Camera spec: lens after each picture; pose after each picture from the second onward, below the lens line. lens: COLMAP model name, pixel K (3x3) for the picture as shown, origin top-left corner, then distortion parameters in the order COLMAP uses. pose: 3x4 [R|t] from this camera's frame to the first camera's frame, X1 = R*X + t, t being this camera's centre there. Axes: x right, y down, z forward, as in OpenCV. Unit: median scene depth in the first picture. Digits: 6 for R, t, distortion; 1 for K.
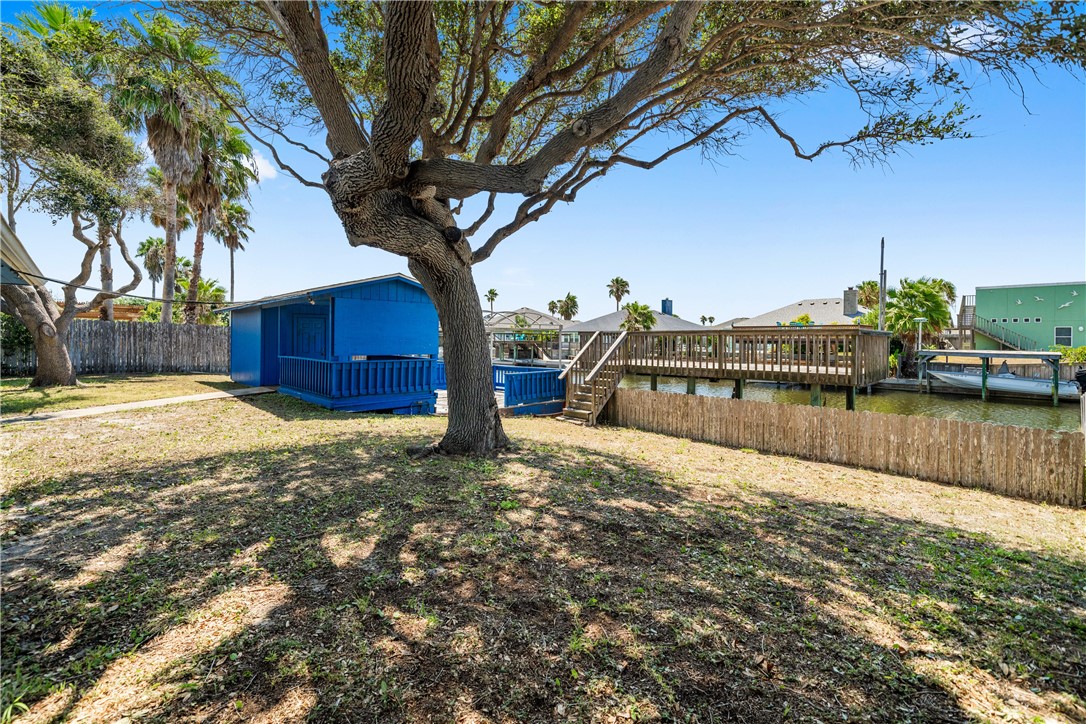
lens RADIAL K [[472.9, 0, 541.2], [0, 472.9, 344.5], [0, 0, 1]] dist [0.000070, 0.000039]
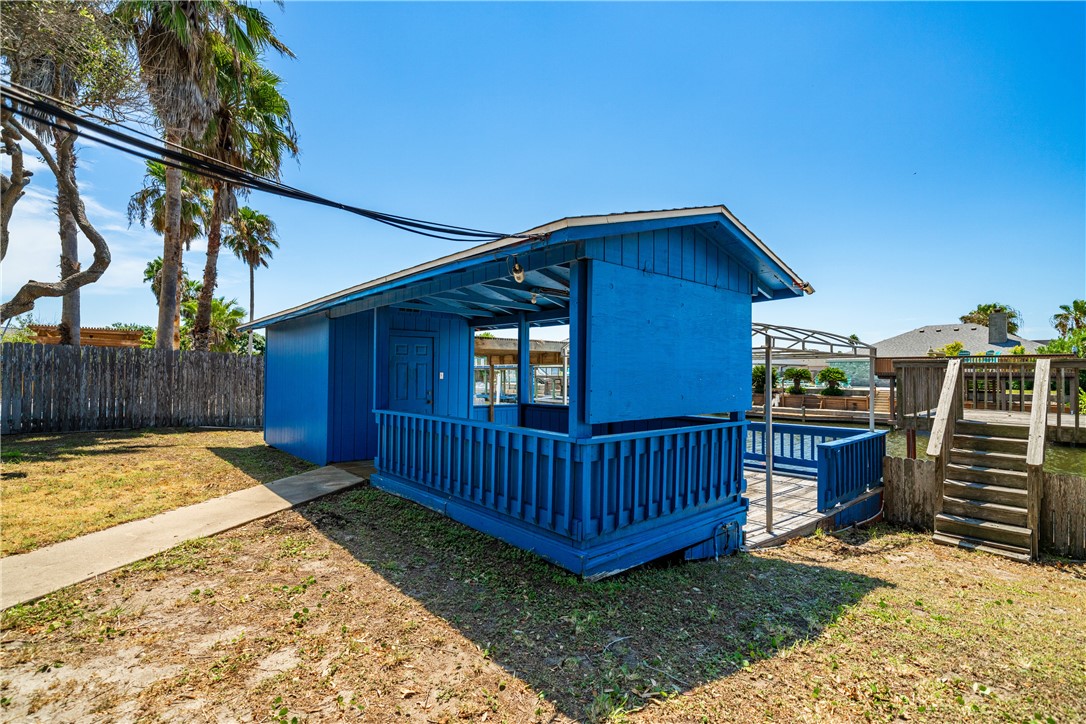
lens RADIAL K [[495.9, 0, 544.9], [0, 495.9, 372.7], [0, 0, 1]] dist [-0.001760, -0.000365]
pose [[0.999377, -0.000771, -0.035285, -0.251311], [0.000302, 0.999912, -0.013295, -0.004924], [0.035292, 0.013276, 0.999289, 0.345967]]
